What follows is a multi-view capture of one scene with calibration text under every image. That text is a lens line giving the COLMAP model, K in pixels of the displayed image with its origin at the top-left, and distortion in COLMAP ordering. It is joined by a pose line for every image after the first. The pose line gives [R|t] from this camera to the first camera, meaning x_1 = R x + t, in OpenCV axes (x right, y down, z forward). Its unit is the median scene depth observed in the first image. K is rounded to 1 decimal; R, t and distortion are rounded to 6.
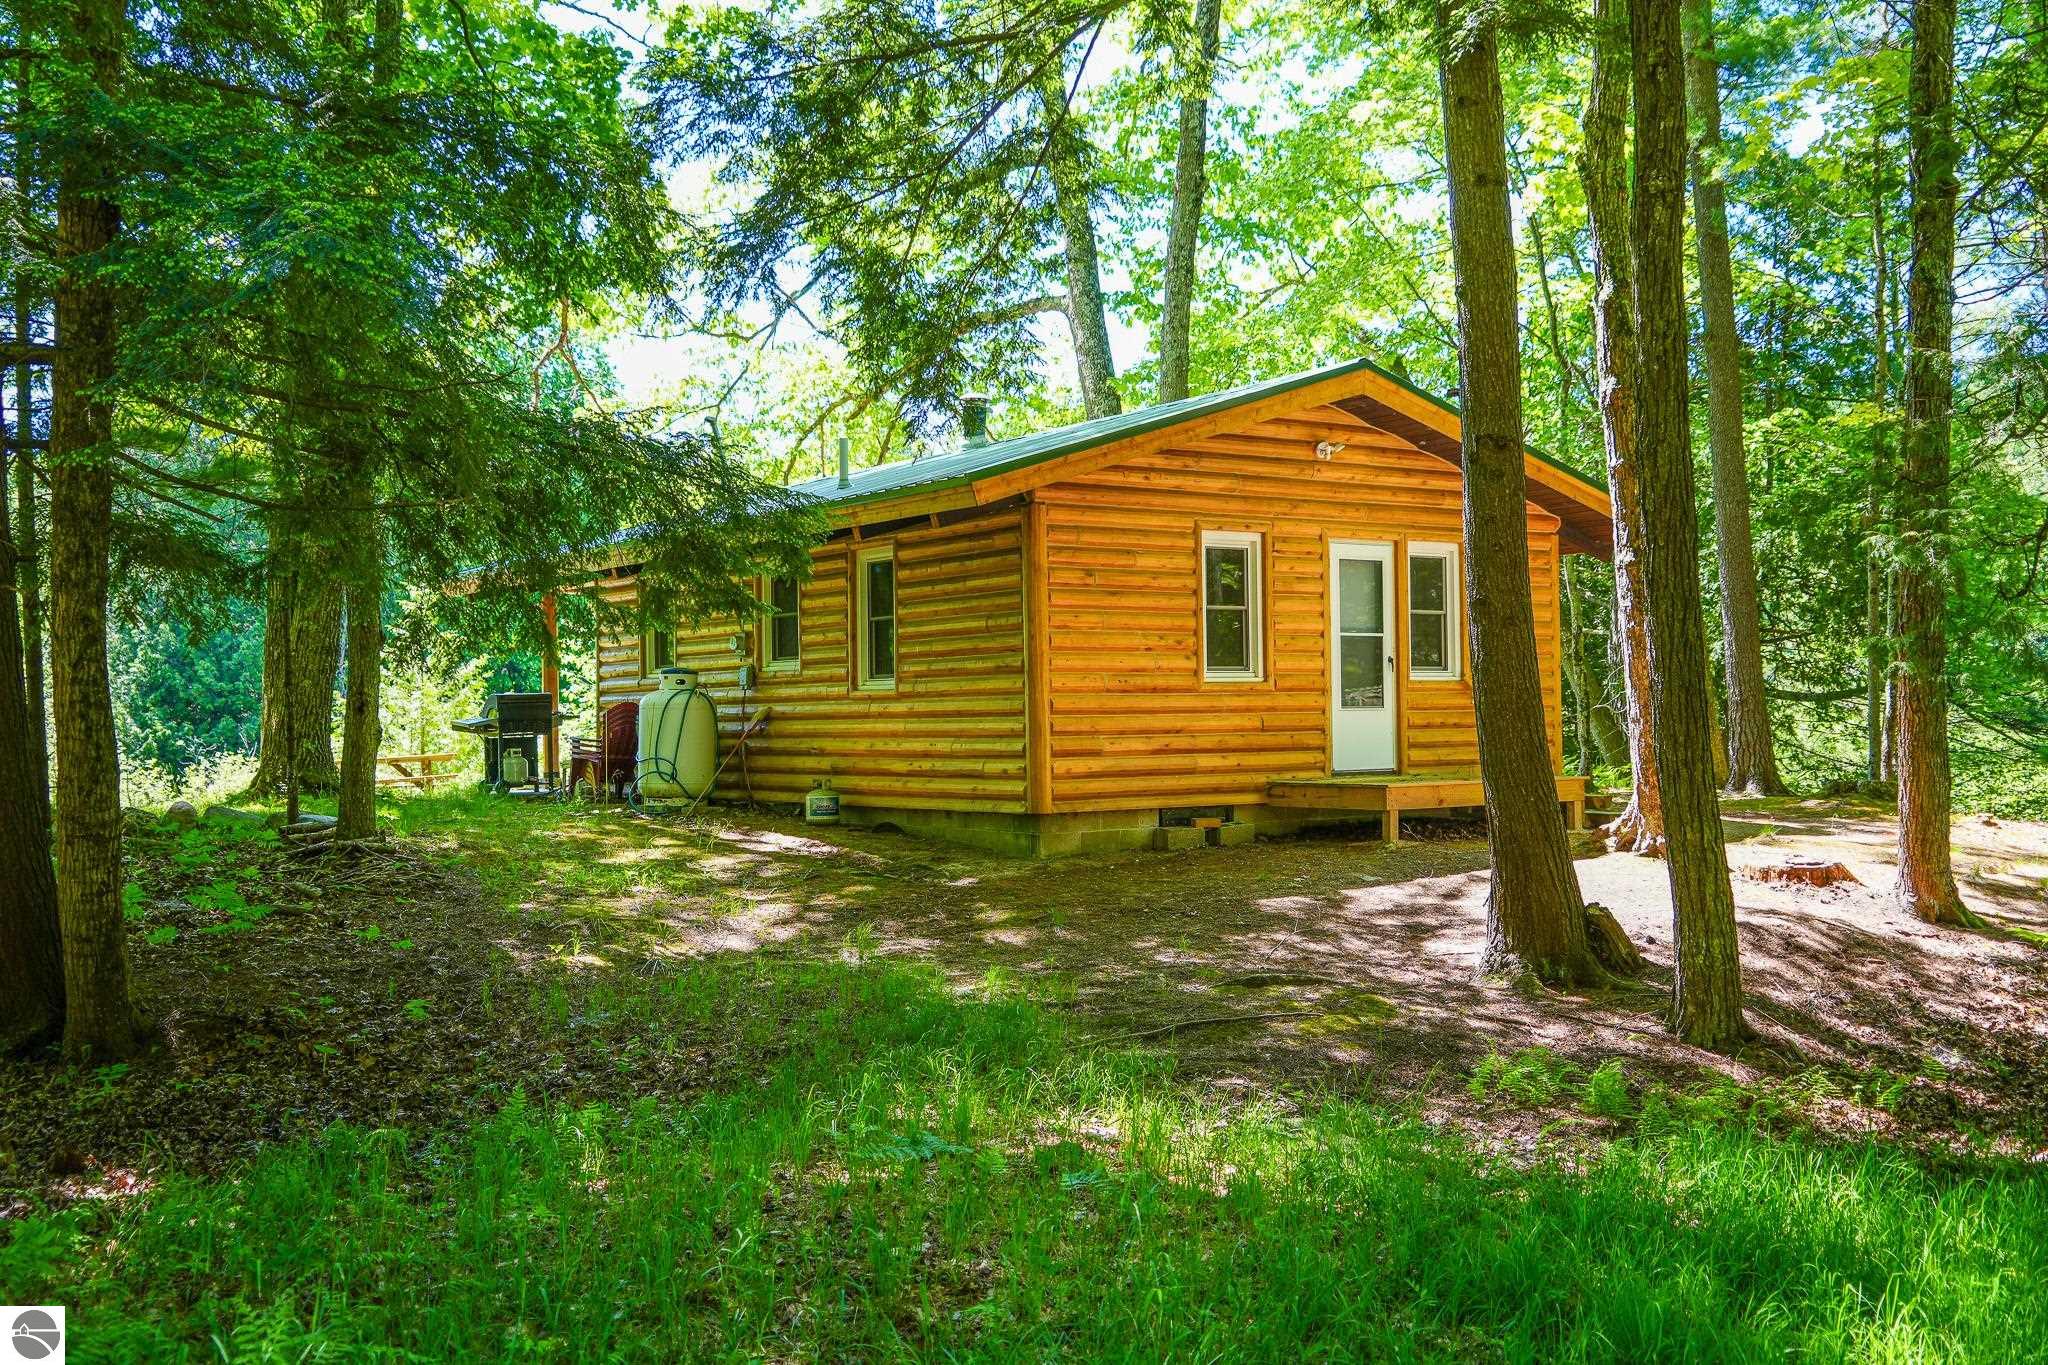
lens RADIAL K [[2014.9, 0, 1024.0], [0, 2014.9, 682.5], [0, 0, 1]] dist [0.010857, 0.010490]
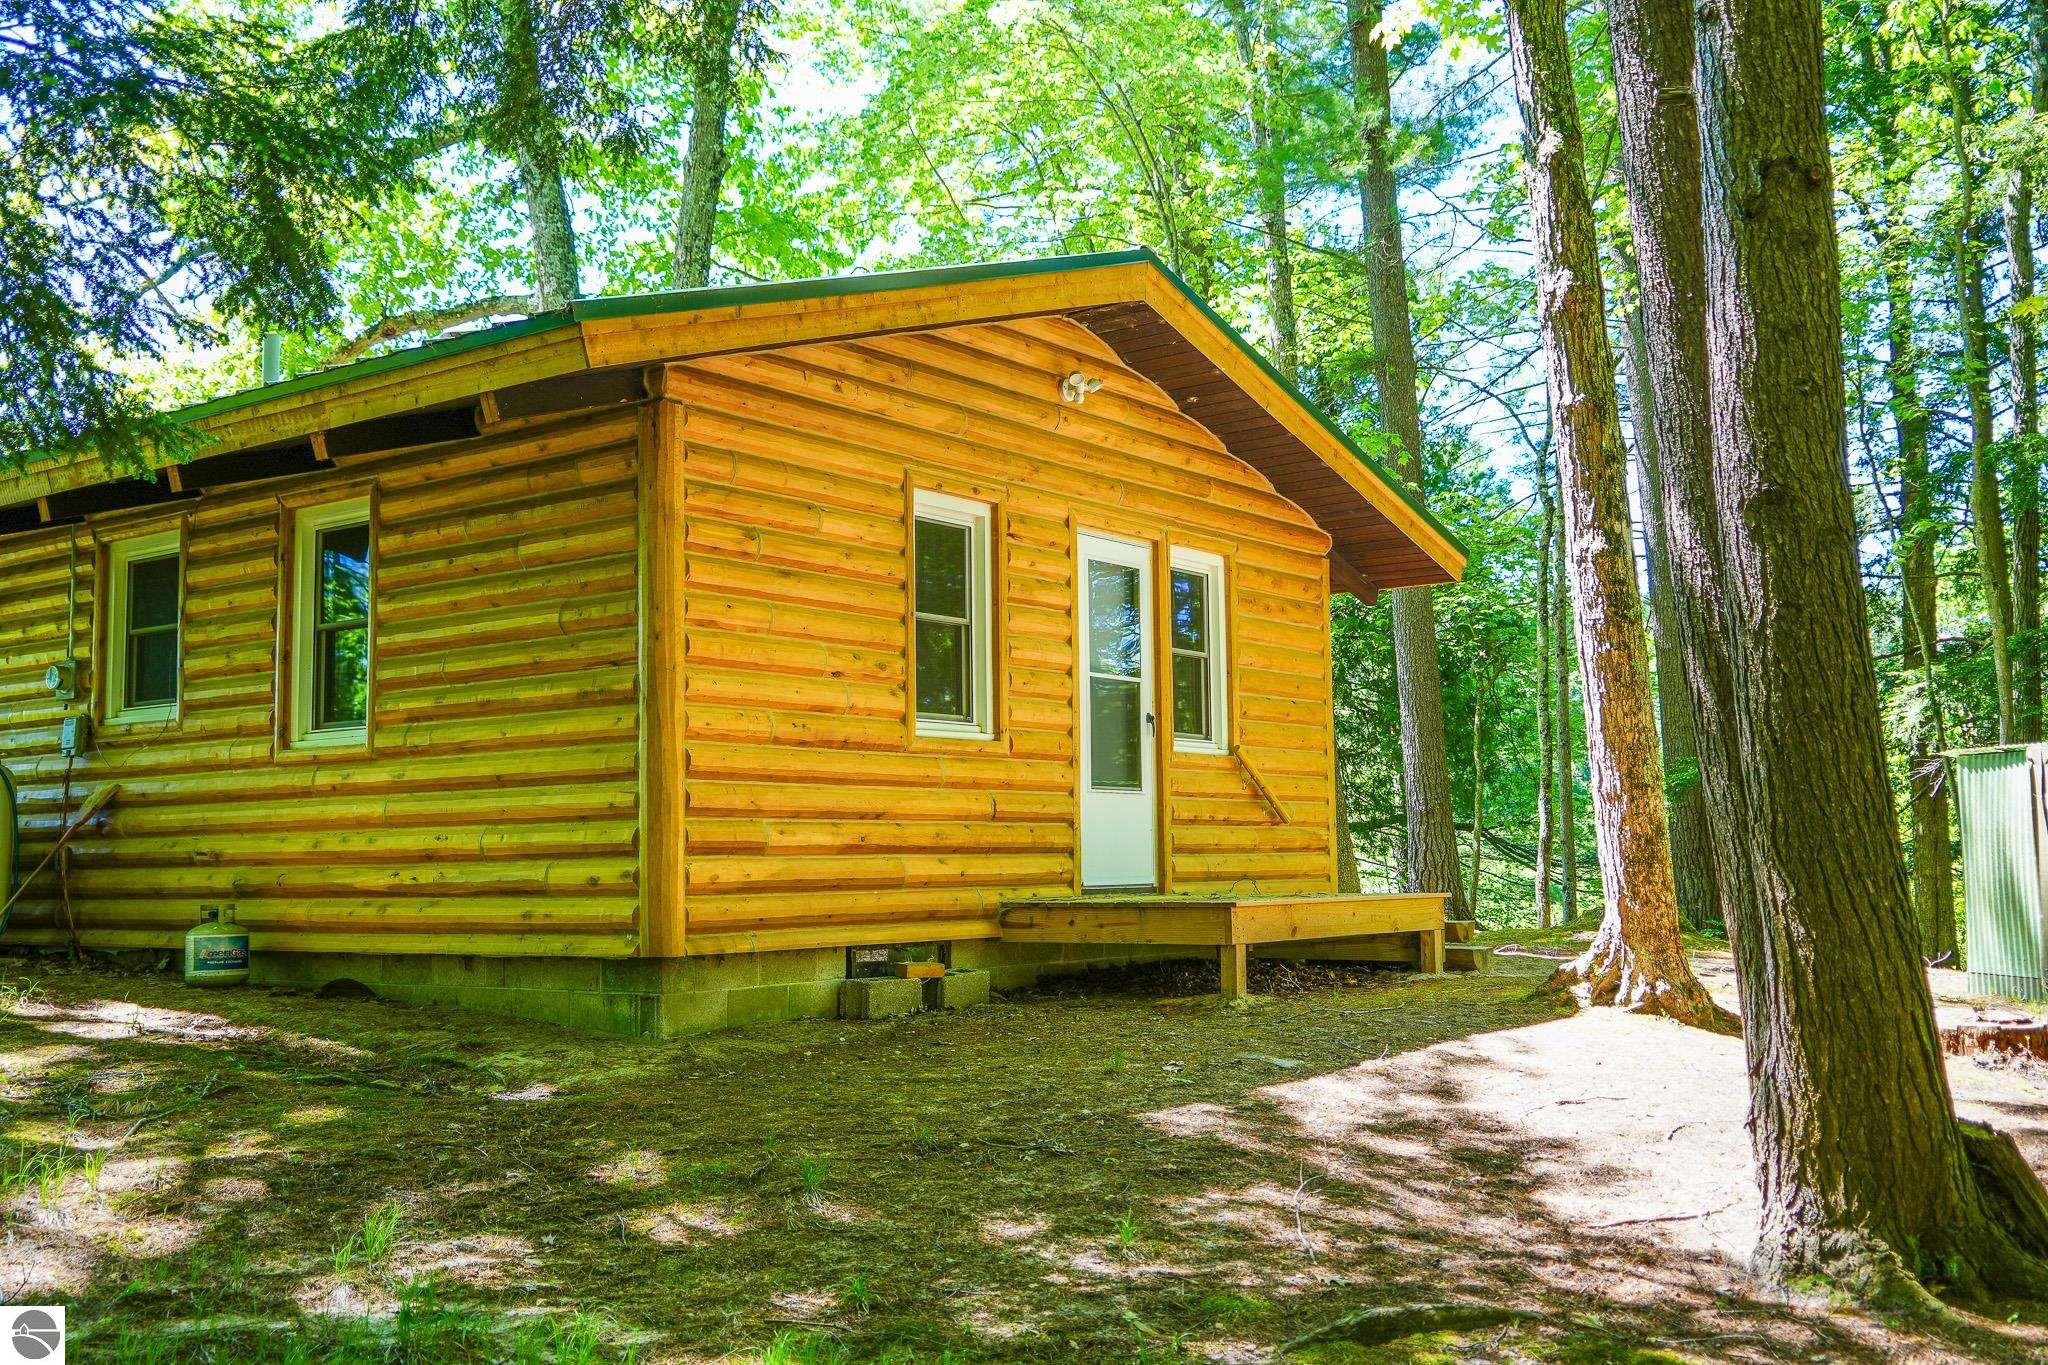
lens RADIAL K [[2014.9, 0, 1024.0], [0, 2014.9, 682.5], [0, 0, 1]] dist [0.010857, 0.010490]
pose [[0.951181, 0.028991, 0.307269, -0.064349], [-0.005662, 0.997050, -0.076545, 0.029341], [-0.308582, 0.071068, 0.948539, 0.407304]]
